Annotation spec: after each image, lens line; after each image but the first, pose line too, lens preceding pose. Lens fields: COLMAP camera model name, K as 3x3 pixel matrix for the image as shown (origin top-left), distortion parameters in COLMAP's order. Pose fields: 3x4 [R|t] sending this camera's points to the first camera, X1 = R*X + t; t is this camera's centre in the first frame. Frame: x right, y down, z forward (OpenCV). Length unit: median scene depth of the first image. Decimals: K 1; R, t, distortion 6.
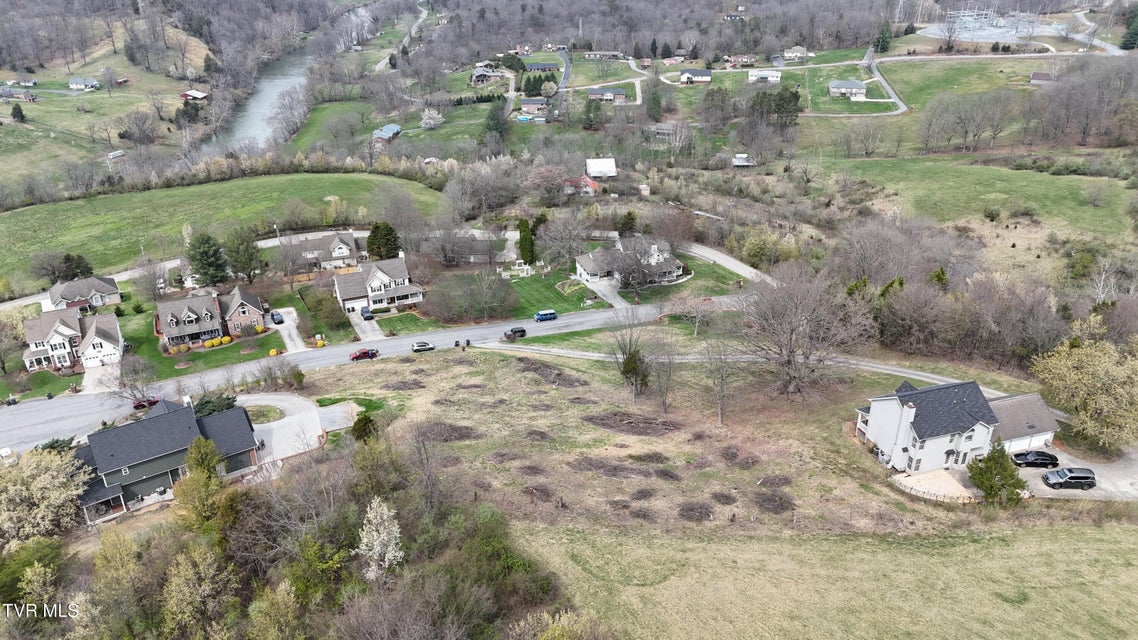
lens RADIAL K [[832.9, 0, 573.0], [0, 832.9, 317.7], [0, 0, 1]] dist [0.080317, -0.076831]
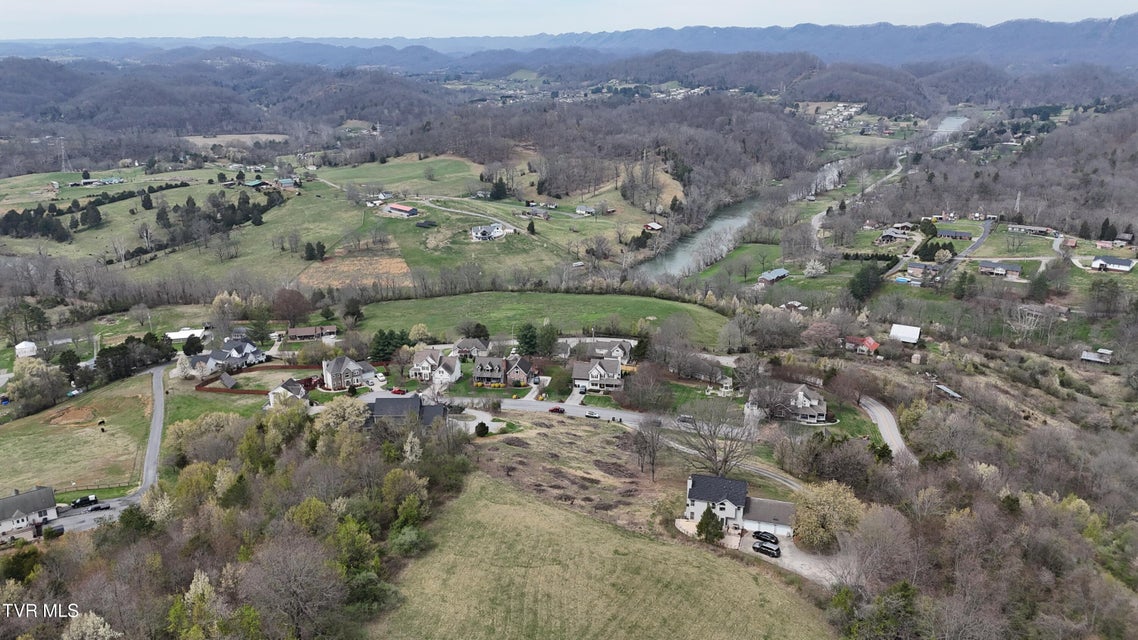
lens RADIAL K [[832.9, 0, 571.7], [0, 832.9, 323.6], [0, 0, 1]] dist [0.080317, -0.076831]
pose [[0.823511, 0.174713, -0.539727, 0.306452], [-0.249626, 0.965938, -0.068196, -0.007543], [0.509428, 0.190890, 0.839073, -0.184334]]
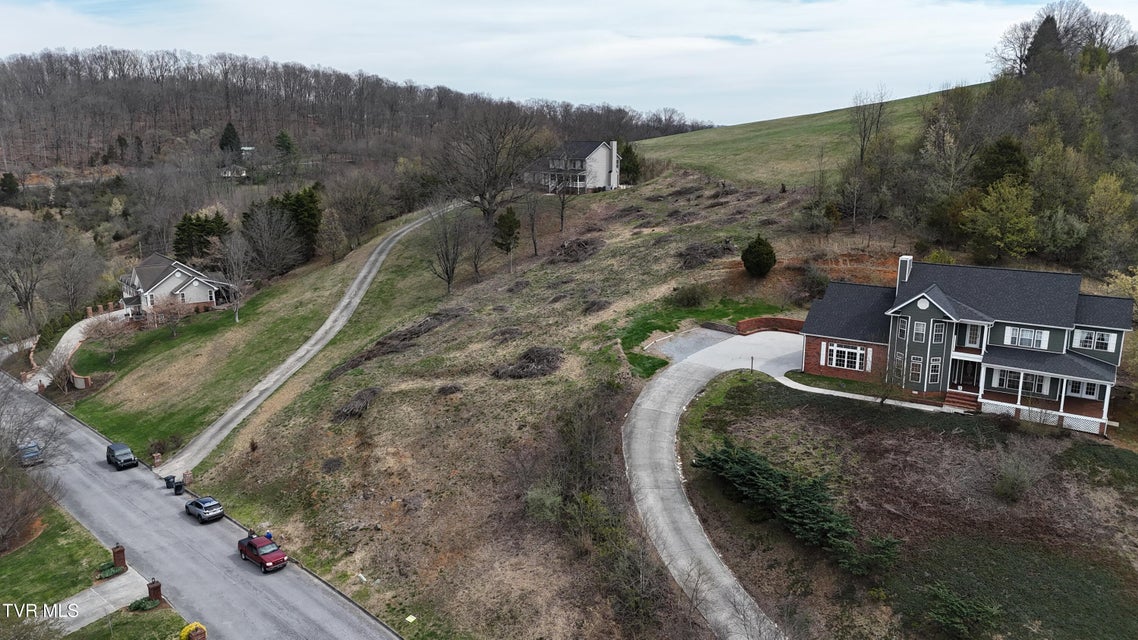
lens RADIAL K [[832.9, 0, 571.2], [0, 832.9, 318.3], [0, 0, 1]] dist [0.080317, -0.076831]
pose [[-0.379992, -0.196901, 0.903790, -0.310747], [0.408087, 0.841164, 0.354835, -0.060502], [-0.830103, 0.503659, -0.239283, 0.460974]]
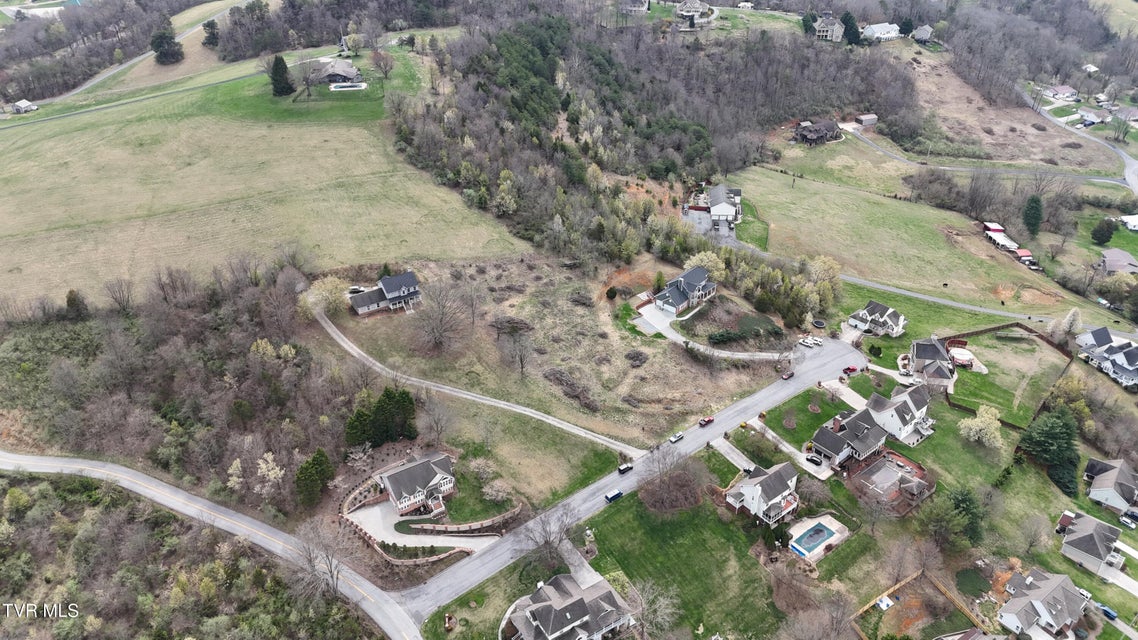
lens RADIAL K [[832.9, 0, 568.8], [0, 832.9, 310.3], [0, 0, 1]] dist [0.080317, -0.076831]
pose [[-0.968801, 0.137699, -0.206068, 0.136520], [-0.099386, 0.545826, 0.831983, -0.646624], [0.227040, 0.826506, -0.515112, 0.776244]]
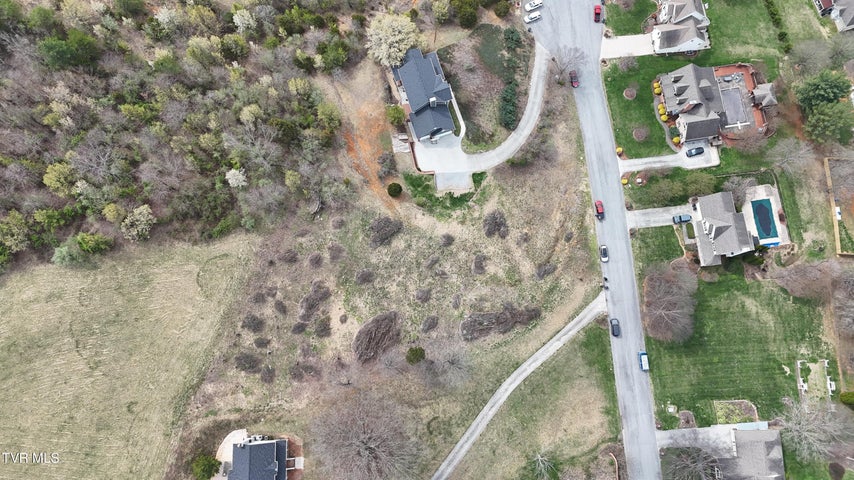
lens RADIAL K [[625.0, 0, 427.1], [0, 625.0, 240.7], [0, 0, 1]] dist [0.080317, -0.076831]
pose [[-0.290097, 0.944687, -0.153003, 0.017344], [-0.399104, 0.025887, 0.916540, -0.390511], [0.869804, 0.326949, 0.369519, 0.196159]]
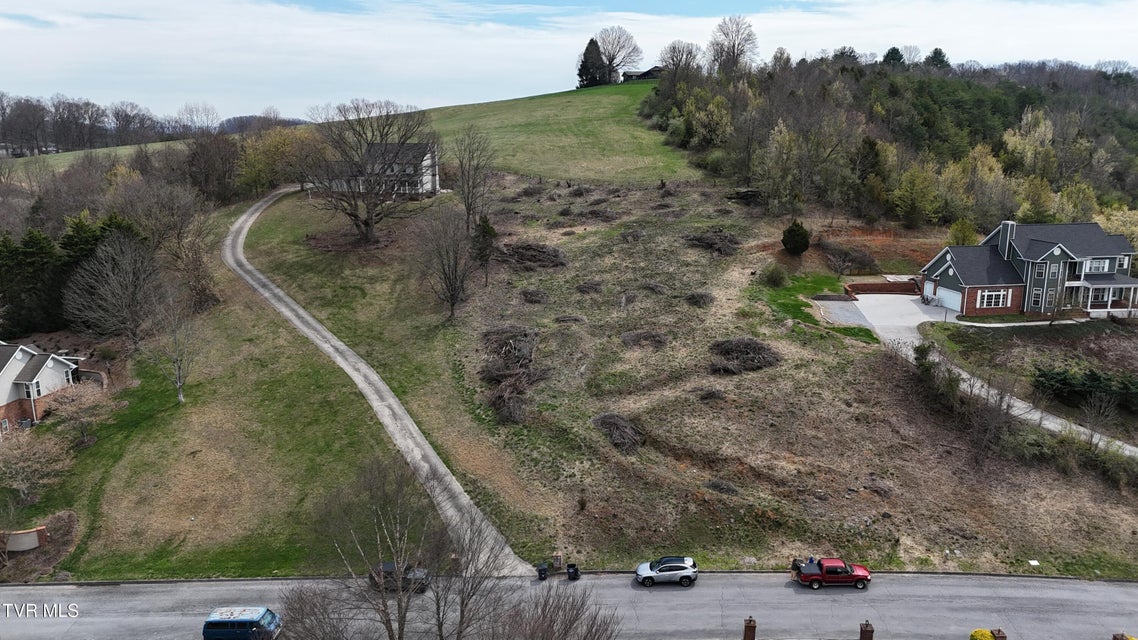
lens RADIAL K [[832.9, 0, 570.7], [0, 832.9, 318.5], [0, 0, 1]] dist [0.080317, -0.076831]
pose [[-0.897943, -0.089385, 0.430940, -0.147787], [0.200853, 0.788021, 0.581963, -0.138287], [-0.391608, 0.609125, -0.689644, 0.612999]]
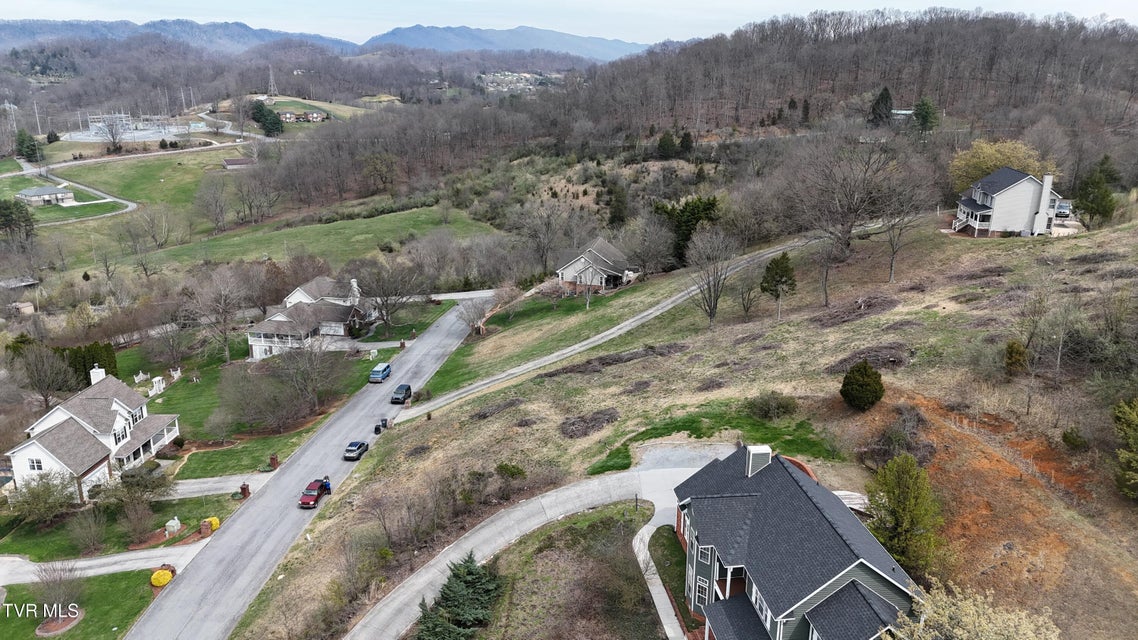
lens RADIAL K [[832.9, 0, 571.3], [0, 832.9, 318.6], [0, 0, 1]] dist [0.080317, -0.076831]
pose [[0.463632, -0.251997, 0.849437, -0.302862], [0.385052, 0.920743, 0.062986, -0.015031], [-0.797985, 0.297875, 0.523917, 0.274456]]
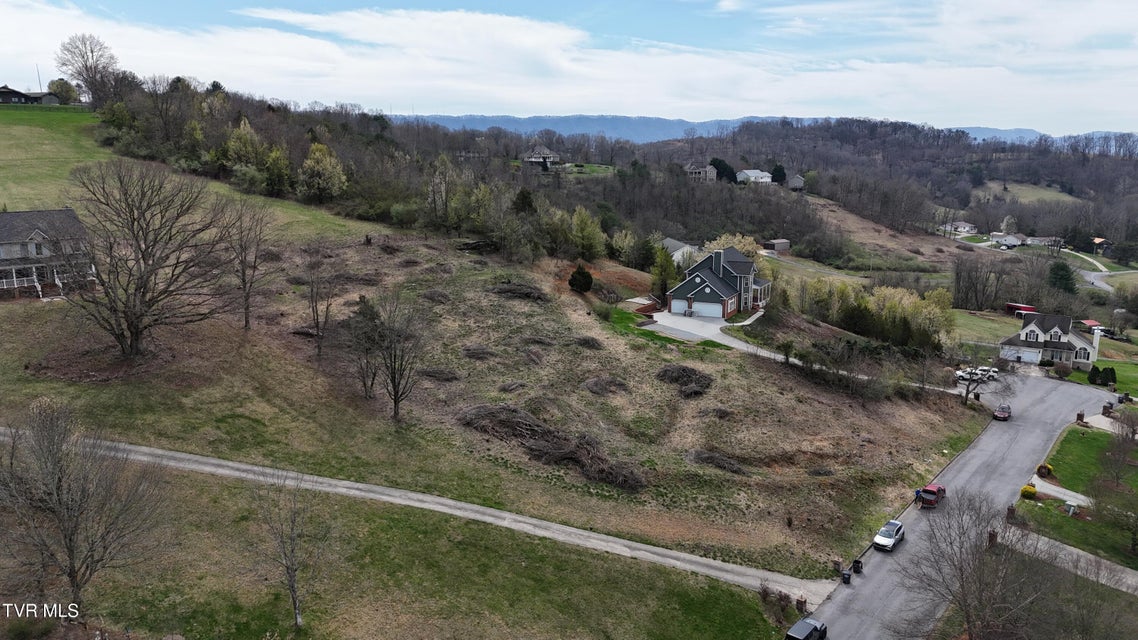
lens RADIAL K [[832.9, 0, 571.1], [0, 832.9, 313.2], [0, 0, 1]] dist [0.080317, -0.076831]
pose [[-0.880833, 0.093438, -0.464115, 0.098567], [-0.207175, 0.805404, 0.555341, -0.152689], [0.425690, 0.585316, -0.690068, 0.603558]]
